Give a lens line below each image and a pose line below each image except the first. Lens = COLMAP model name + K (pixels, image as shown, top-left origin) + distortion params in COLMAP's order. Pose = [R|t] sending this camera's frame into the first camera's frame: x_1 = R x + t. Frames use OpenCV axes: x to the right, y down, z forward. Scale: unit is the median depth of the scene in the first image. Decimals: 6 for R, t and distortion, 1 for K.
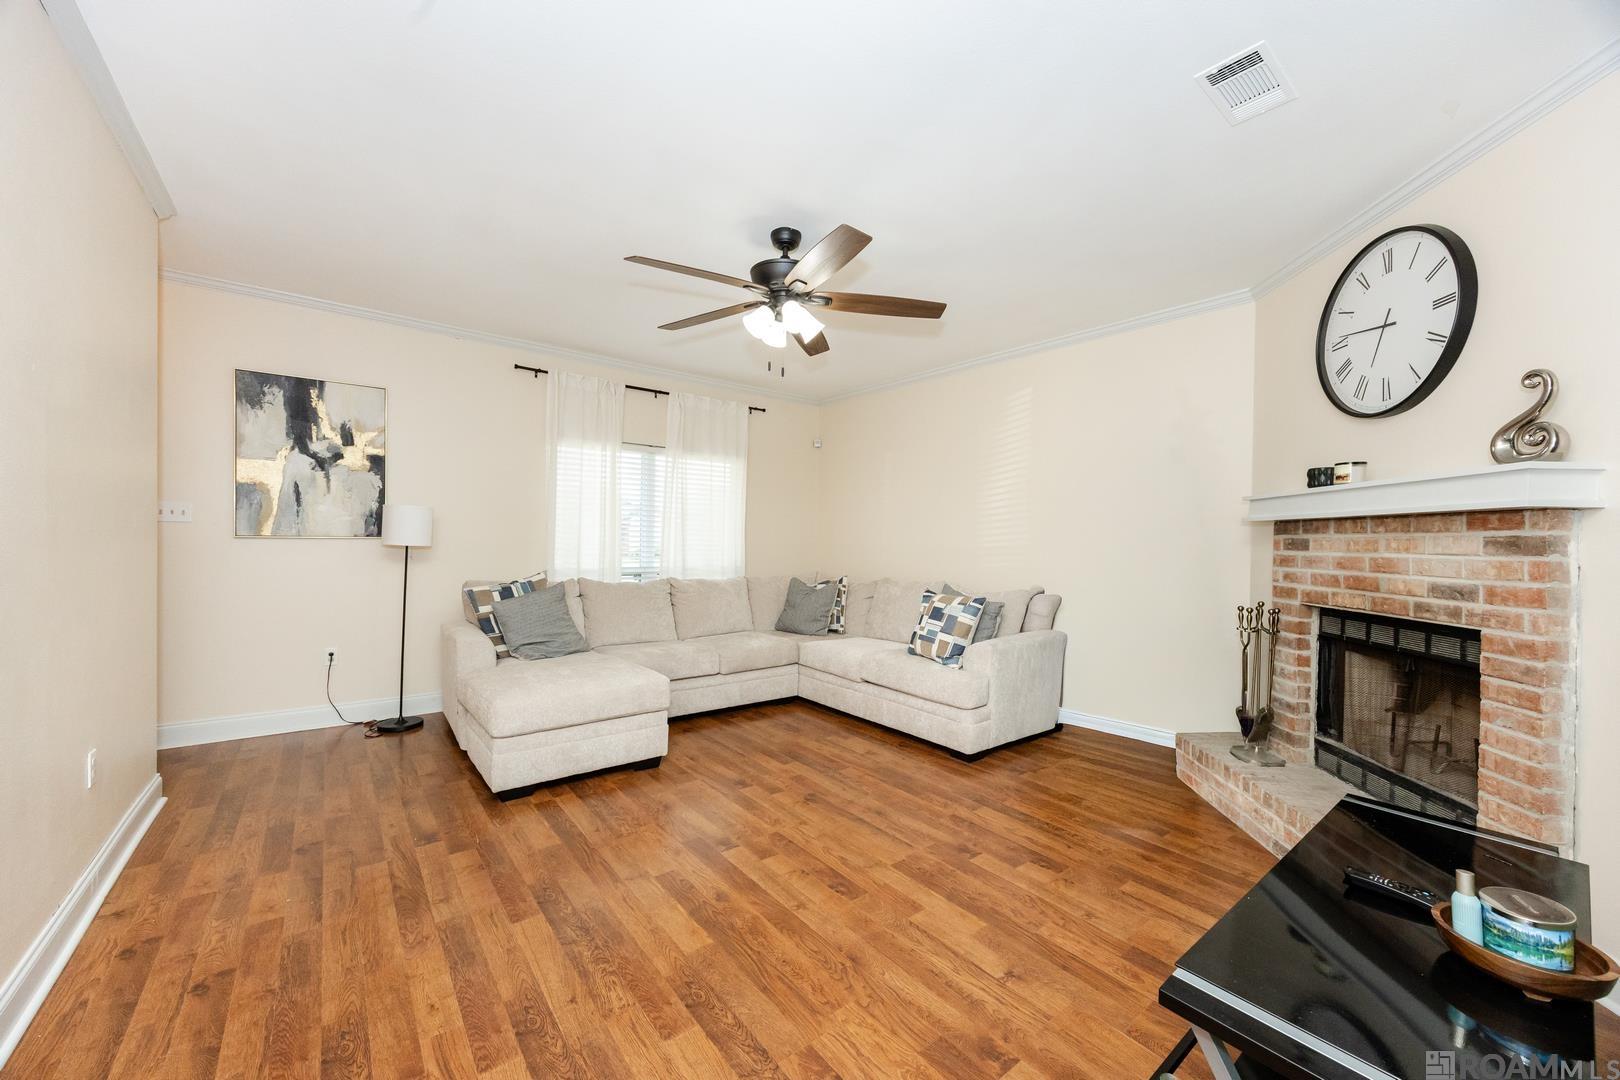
lens RADIAL K [[615.7, 0, 813.7], [0, 615.7, 541.0], [0, 0, 1]] dist [-0.000118, 0.000055]
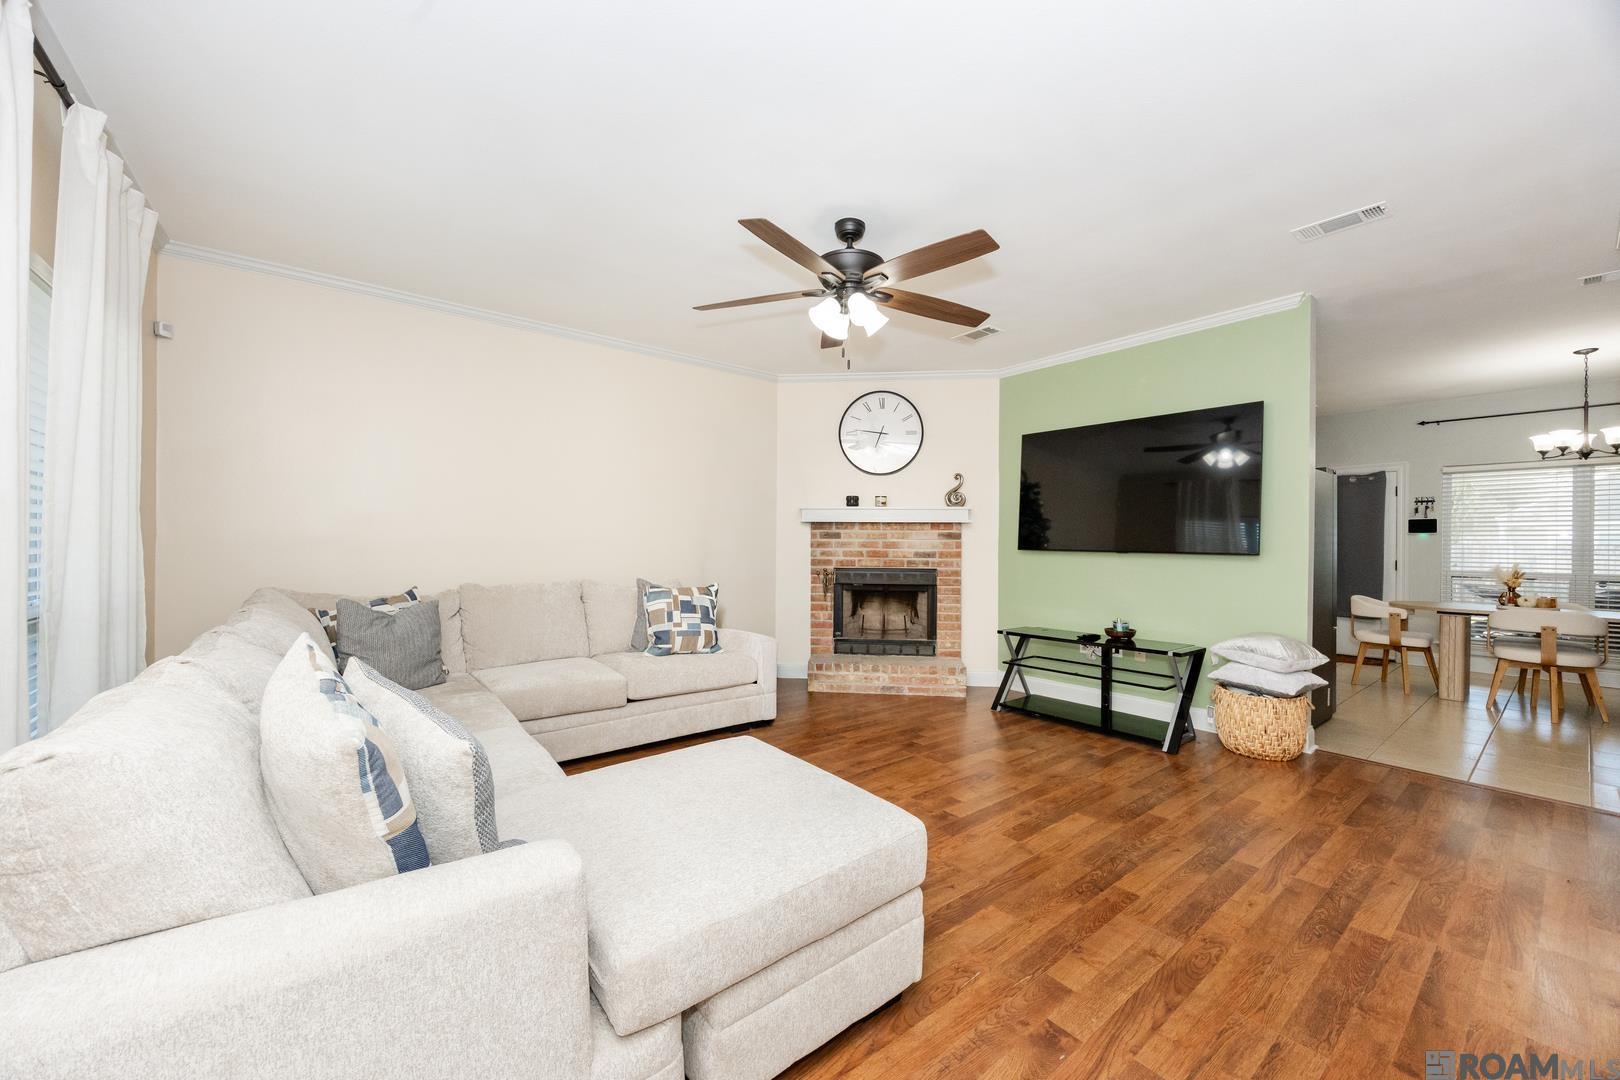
lens RADIAL K [[615.7, 0, 812.6], [0, 615.7, 544.6], [0, 0, 1]] dist [-0.000118, 0.000055]
pose [[-0.003222, -0.019840, 0.999798, -1.448940], [-0.006181, 0.999784, 0.019820, -0.004199], [-0.999976, -0.006116, -0.003344, 1.480649]]
